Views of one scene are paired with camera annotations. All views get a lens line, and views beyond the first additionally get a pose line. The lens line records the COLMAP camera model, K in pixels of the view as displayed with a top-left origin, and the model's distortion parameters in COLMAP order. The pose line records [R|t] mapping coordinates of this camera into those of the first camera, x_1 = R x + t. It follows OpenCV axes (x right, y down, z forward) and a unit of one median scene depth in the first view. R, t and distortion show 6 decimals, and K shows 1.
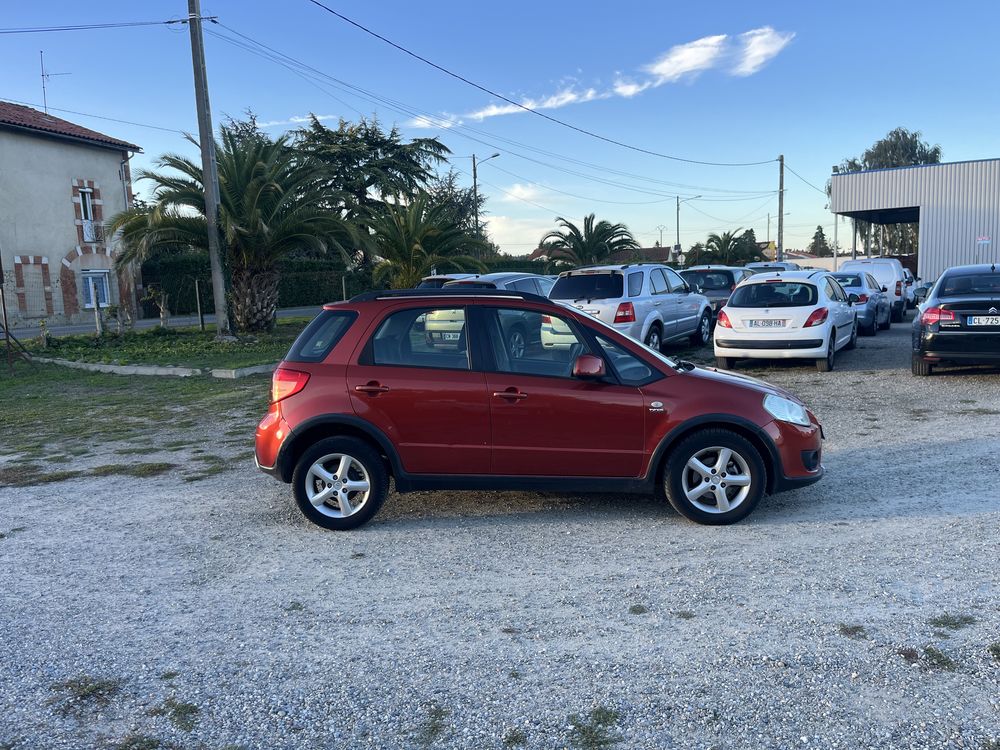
lens RADIAL K [[759.6, 0, 505.3], [0, 759.6, 382.8], [0, 0, 1]] dist [0.070233, -0.096635]
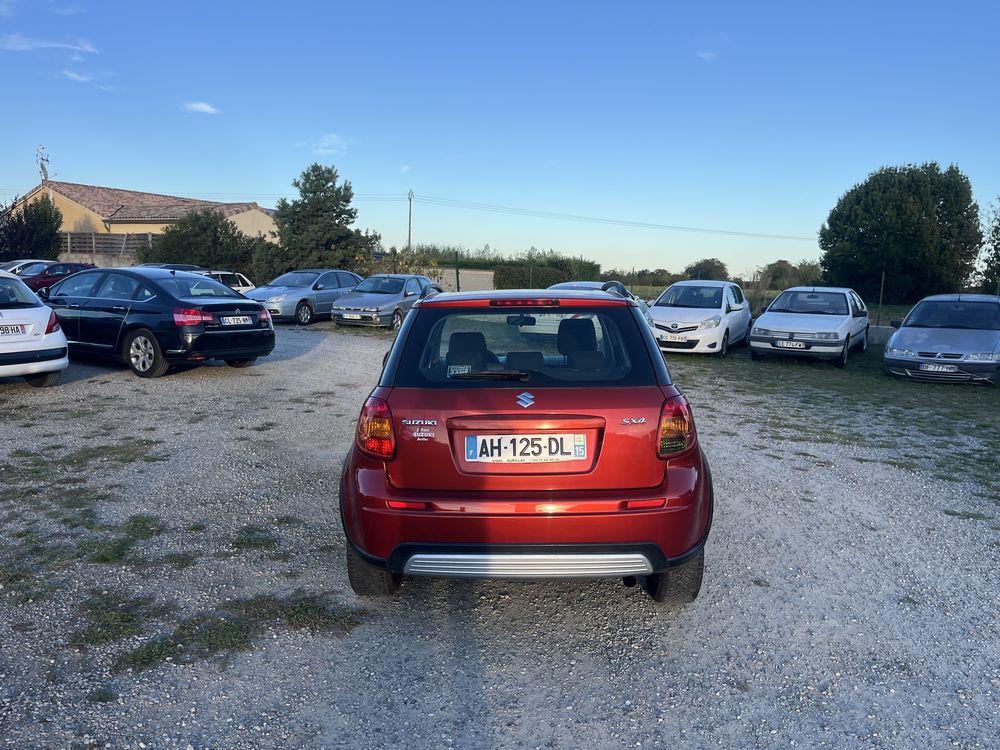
lens RADIAL K [[759.6, 0, 507.9], [0, 759.6, 366.0], [0, 0, 1]] dist [0.070233, -0.096635]
pose [[-0.044945, -0.075043, 0.996167, -0.402454], [0.103093, 0.991502, 0.079343, -0.047822], [-0.993656, 0.106264, -0.036827, 0.498766]]
